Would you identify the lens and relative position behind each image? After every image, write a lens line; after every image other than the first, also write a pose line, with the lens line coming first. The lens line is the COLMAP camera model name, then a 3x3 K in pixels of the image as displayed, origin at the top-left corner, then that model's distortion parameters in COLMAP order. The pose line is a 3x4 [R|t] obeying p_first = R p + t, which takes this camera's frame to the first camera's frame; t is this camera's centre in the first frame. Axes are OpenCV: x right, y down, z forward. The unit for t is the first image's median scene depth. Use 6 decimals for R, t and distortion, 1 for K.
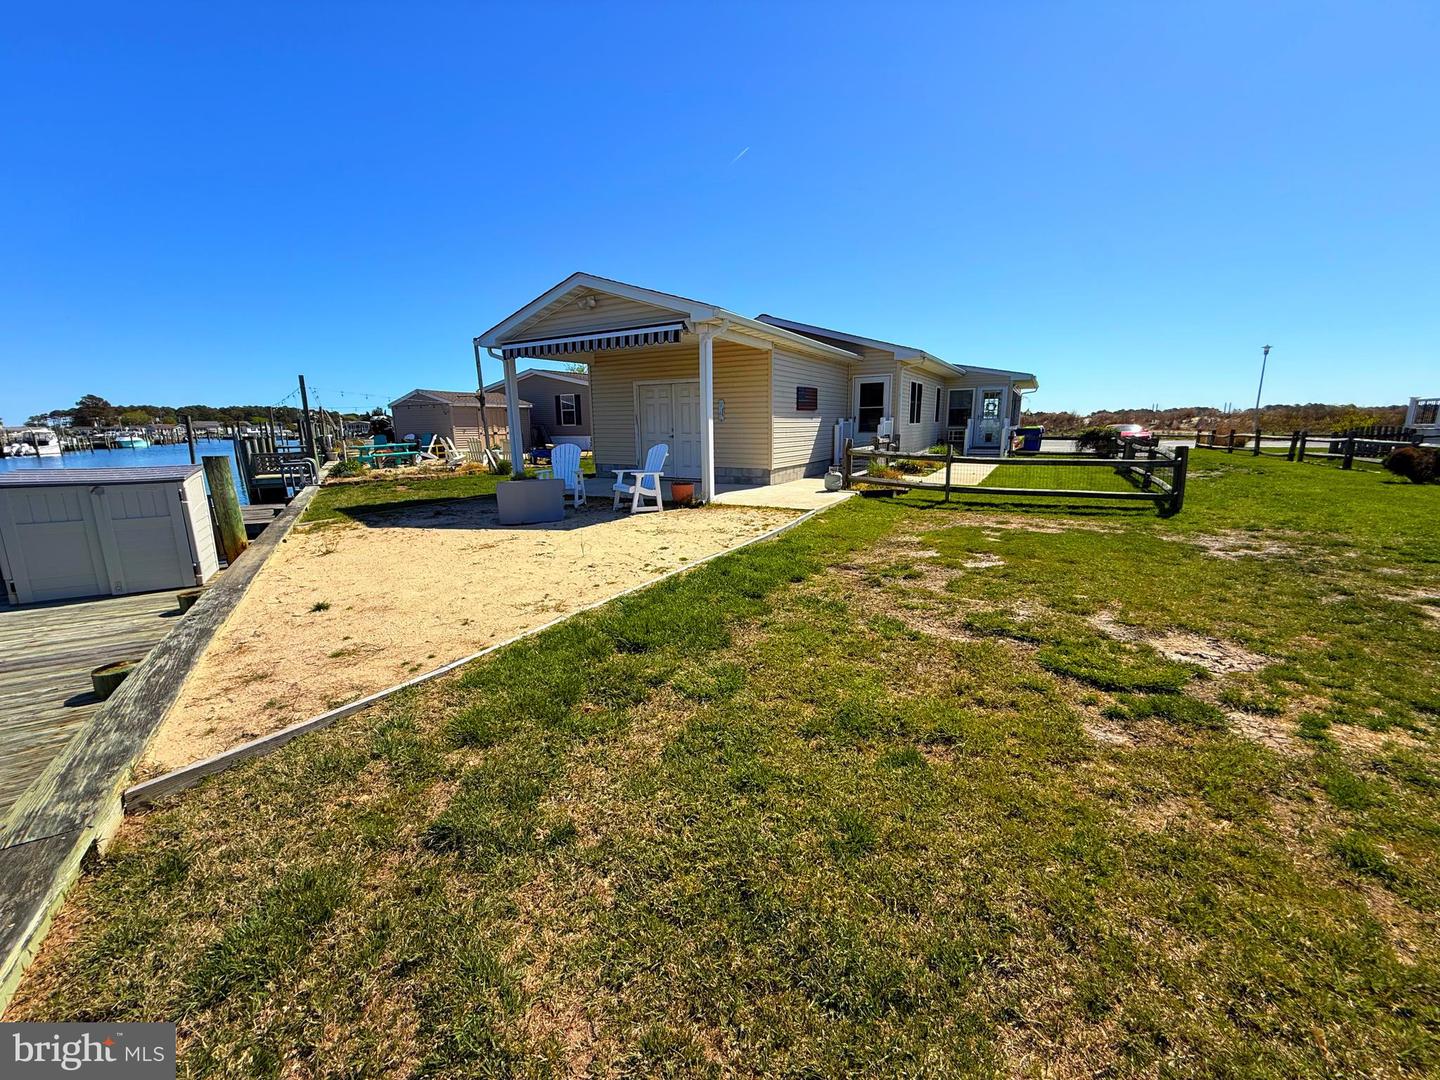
lens RADIAL K [[574.3, 0, 718.3], [0, 574.3, 537.1], [0, 0, 1]] dist [-0.000796, 0.000225]
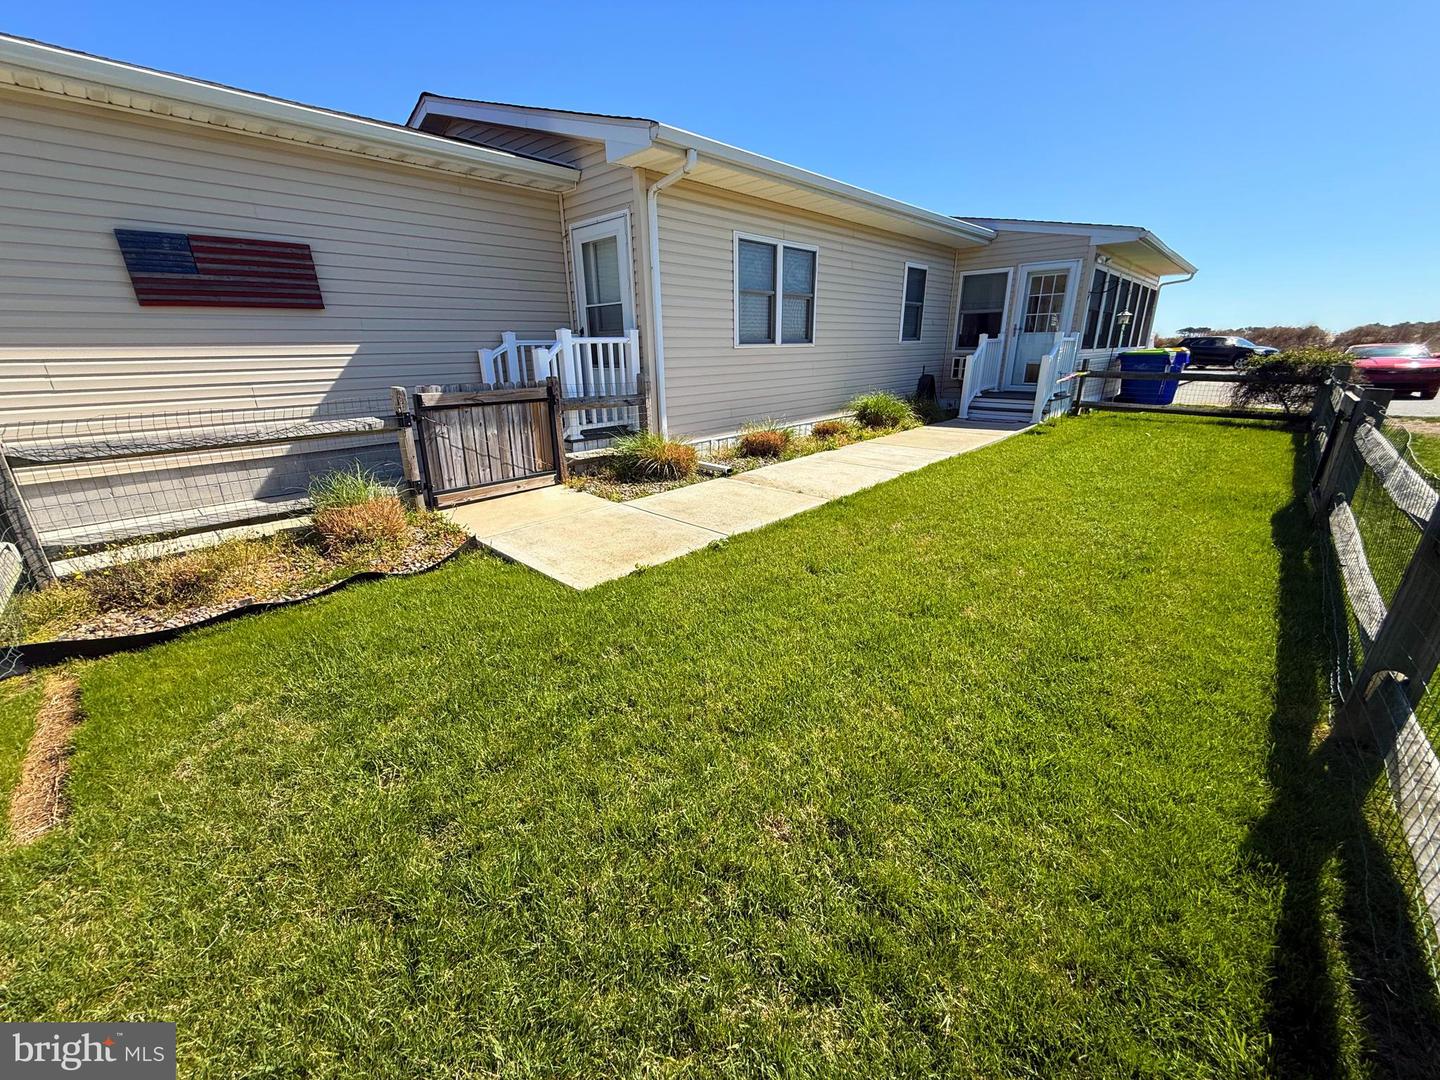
lens RADIAL K [[574.3, 0, 722.0], [0, 574.3, 543.1], [0, 0, 1]] dist [-0.000796, 0.000225]
pose [[0.972607, 0.075857, -0.219732, 0.331923], [-0.044139, 0.988326, 0.145819, -0.089800], [0.228228, -0.132126, 0.964601, 0.446178]]
